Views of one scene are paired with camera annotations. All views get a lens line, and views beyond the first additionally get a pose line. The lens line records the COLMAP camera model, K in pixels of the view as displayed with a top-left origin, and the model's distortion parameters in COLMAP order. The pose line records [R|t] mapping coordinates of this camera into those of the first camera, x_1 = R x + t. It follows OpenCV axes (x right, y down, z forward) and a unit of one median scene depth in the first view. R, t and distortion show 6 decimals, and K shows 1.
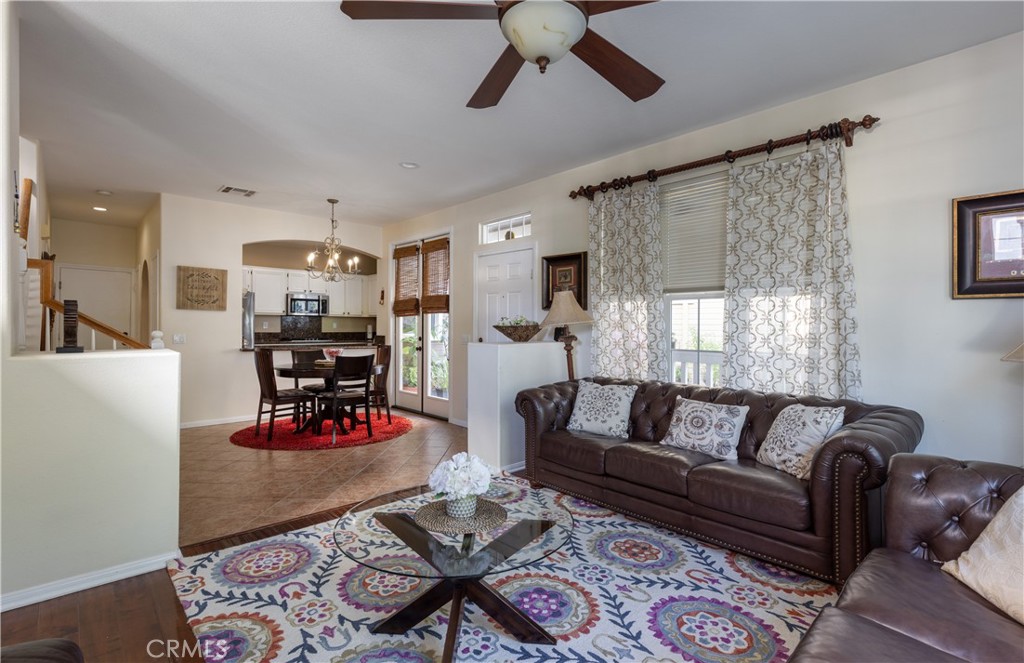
lens RADIAL K [[473.3, 0, 514.9], [0, 473.3, 326.2], [0, 0, 1]] dist [0.001711, 0.000231]
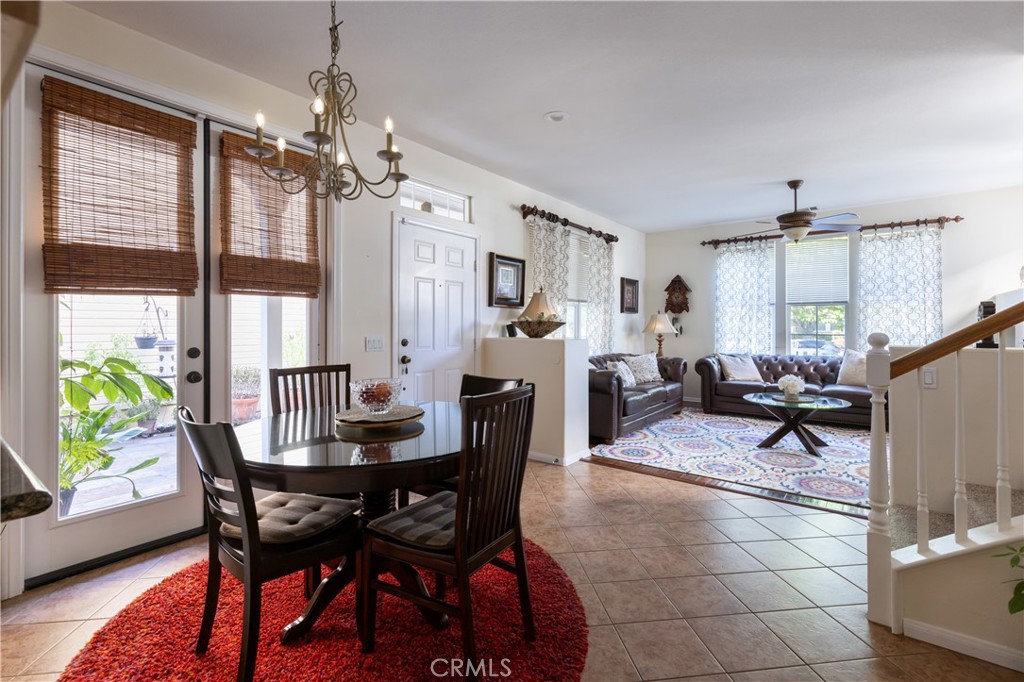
lens RADIAL K [[461.3, 0, 510.9], [0, 461.3, 320.3], [0, 0, 1]] dist [0.009081, -0.000574]
pose [[-0.141116, 0.001017, 0.989993, -0.653501], [-0.004821, 0.999987, -0.001714, -0.002429], [-0.989981, -0.005014, -0.141110, 0.793883]]
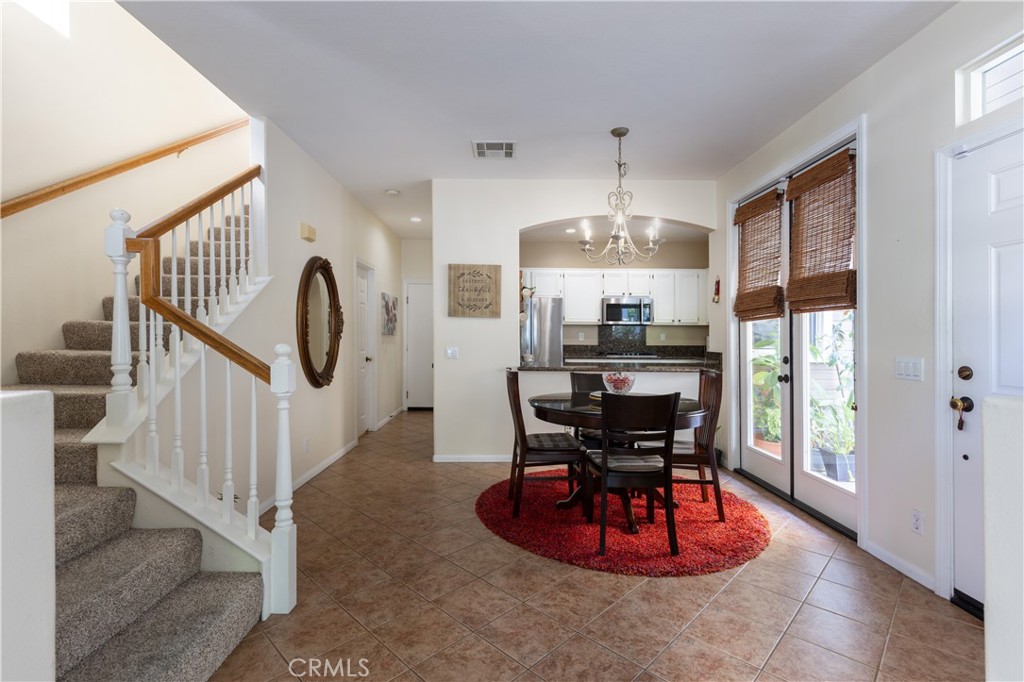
lens RADIAL K [[461.3, 0, 507.0], [0, 461.3, 331.4], [0, 0, 1]] dist [0.009081, -0.000574]
pose [[0.732194, -0.010613, -0.681013, -0.073042], [0.000656, 0.999889, -0.014878, 0.001406], [0.681096, 0.010446, 0.732120, 0.394313]]
